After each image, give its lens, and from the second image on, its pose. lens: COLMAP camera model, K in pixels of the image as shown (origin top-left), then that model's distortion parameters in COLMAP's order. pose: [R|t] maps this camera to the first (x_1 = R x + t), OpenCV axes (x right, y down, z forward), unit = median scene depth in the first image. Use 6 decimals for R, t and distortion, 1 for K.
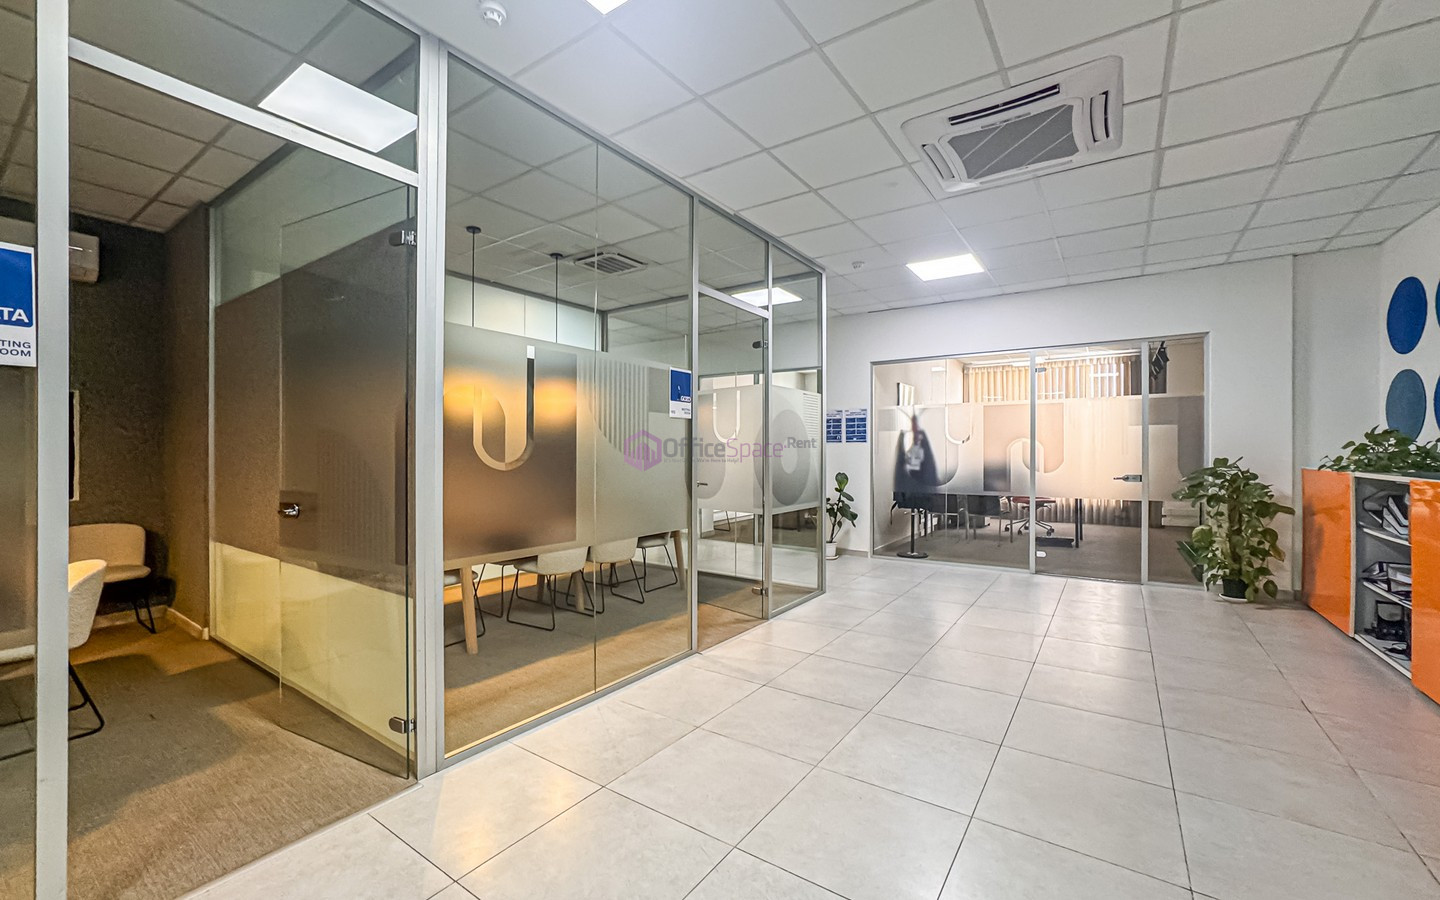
lens RADIAL K [[582.9, 0, 720.9], [0, 582.9, 453.1], [0, 0, 1]] dist [-0.036609, 0.016712]
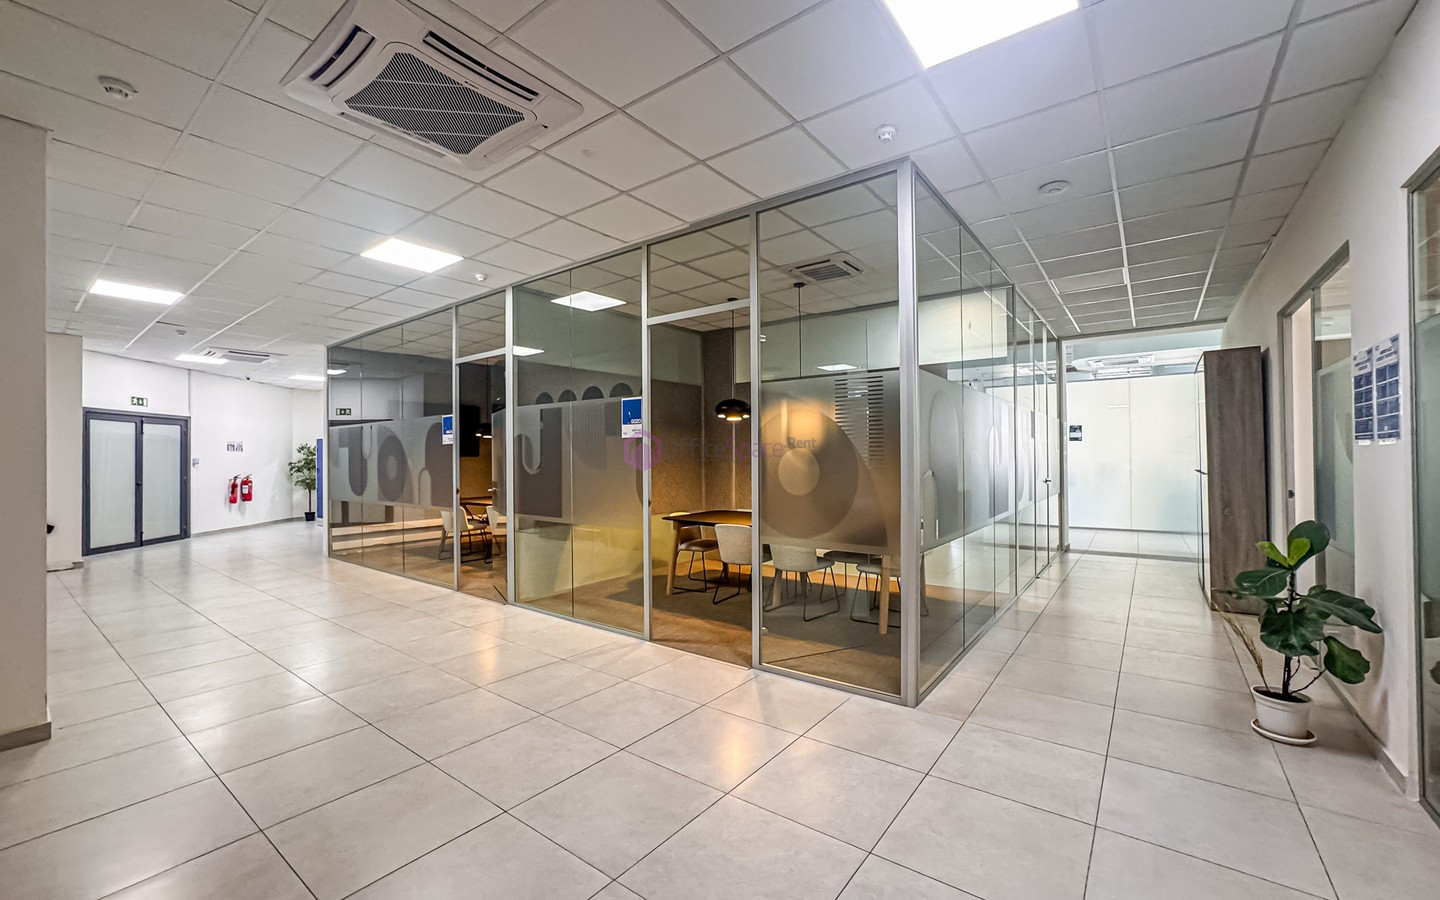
lens RADIAL K [[582.9, 0, 720.9], [0, 582.9, 453.1], [0, 0, 1]] dist [-0.036609, 0.016712]
pose [[-0.045583, -0.007267, -0.998934, 1.147984], [0.004938, 0.999960, -0.007500, -0.018029], [0.998948, -0.005275, -0.045545, 1.252069]]
